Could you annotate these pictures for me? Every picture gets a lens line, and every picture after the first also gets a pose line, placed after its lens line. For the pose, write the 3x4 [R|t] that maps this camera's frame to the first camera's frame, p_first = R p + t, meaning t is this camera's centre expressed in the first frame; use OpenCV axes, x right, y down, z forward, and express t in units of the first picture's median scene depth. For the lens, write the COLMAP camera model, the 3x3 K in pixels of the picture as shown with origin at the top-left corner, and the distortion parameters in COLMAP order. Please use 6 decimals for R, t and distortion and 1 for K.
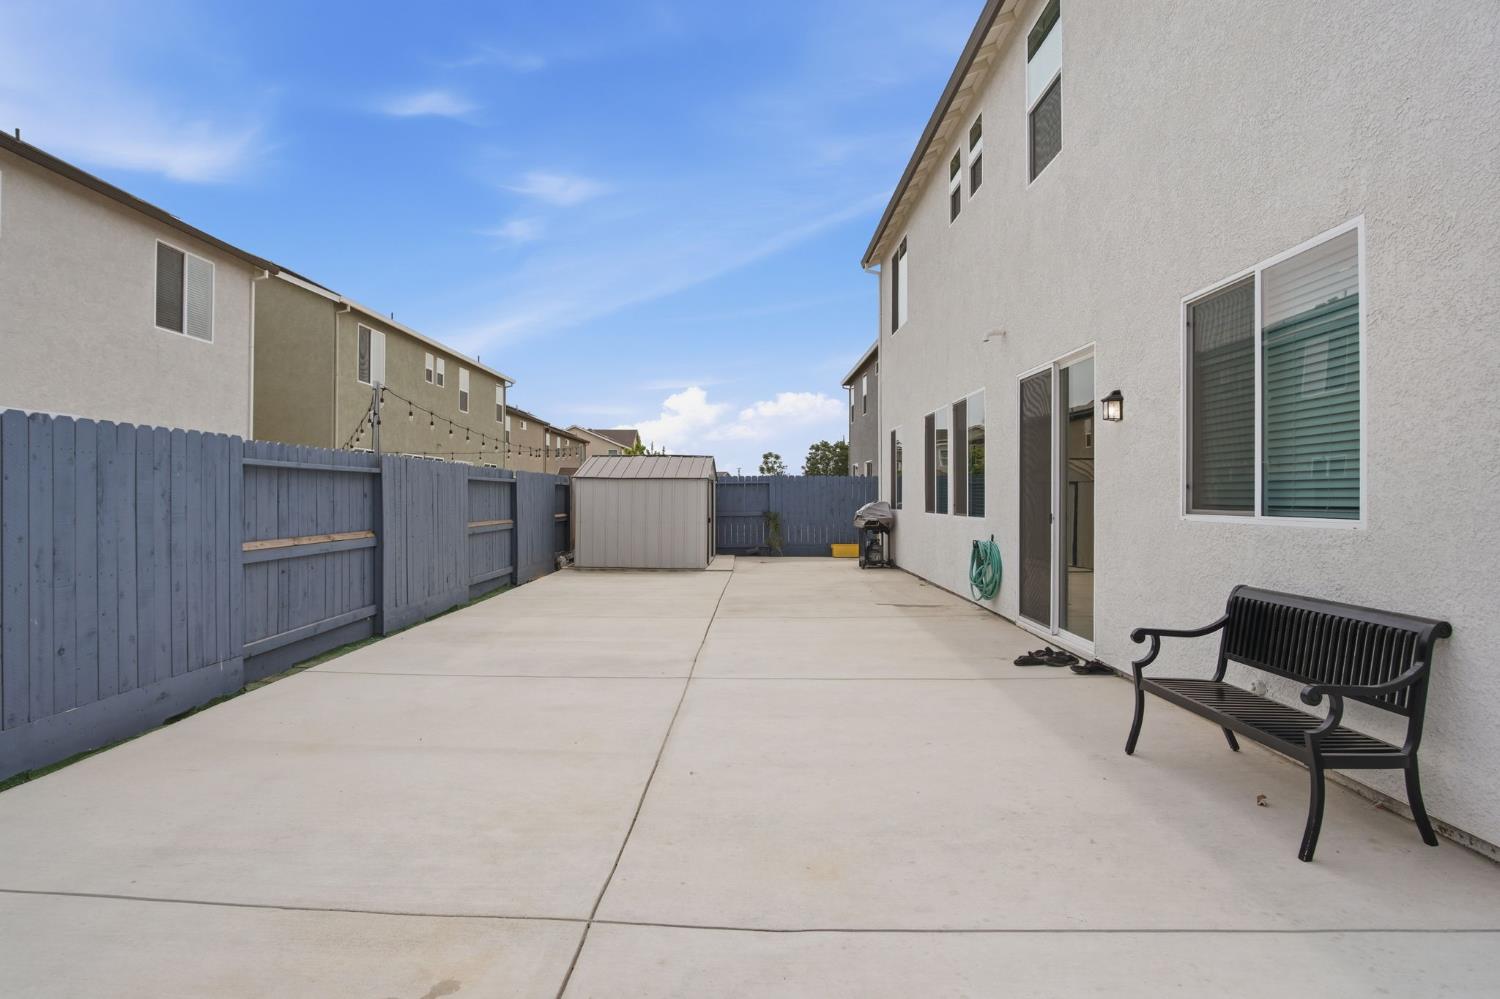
lens RADIAL K [[812.2, 0, 783.8], [0, 812.2, 486.4], [0, 0, 1]] dist [-0.021209, 0.001136]
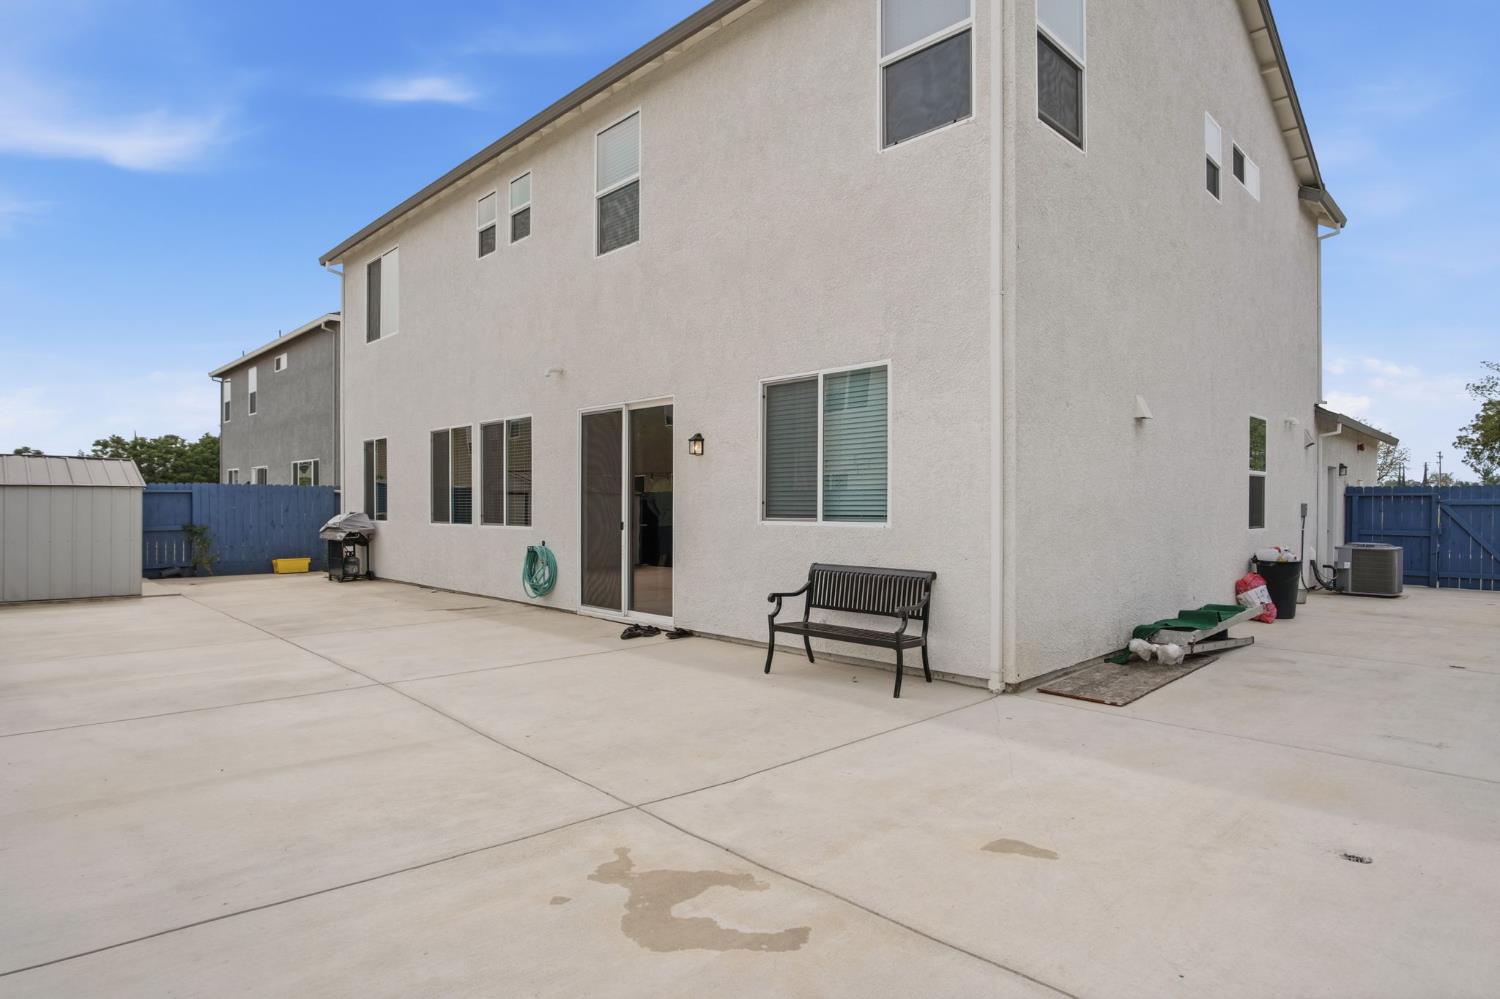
lens RADIAL K [[844.1, 0, 747.0], [0, 844.1, 505.1], [0, 0, 1]] dist [-0.023376, 0.000709]
pose [[0.709784, -0.002017, 0.704416, -0.642009], [-0.007851, 0.999911, 0.010774, -0.012212], [-0.704375, -0.013177, 0.709705, -0.115902]]
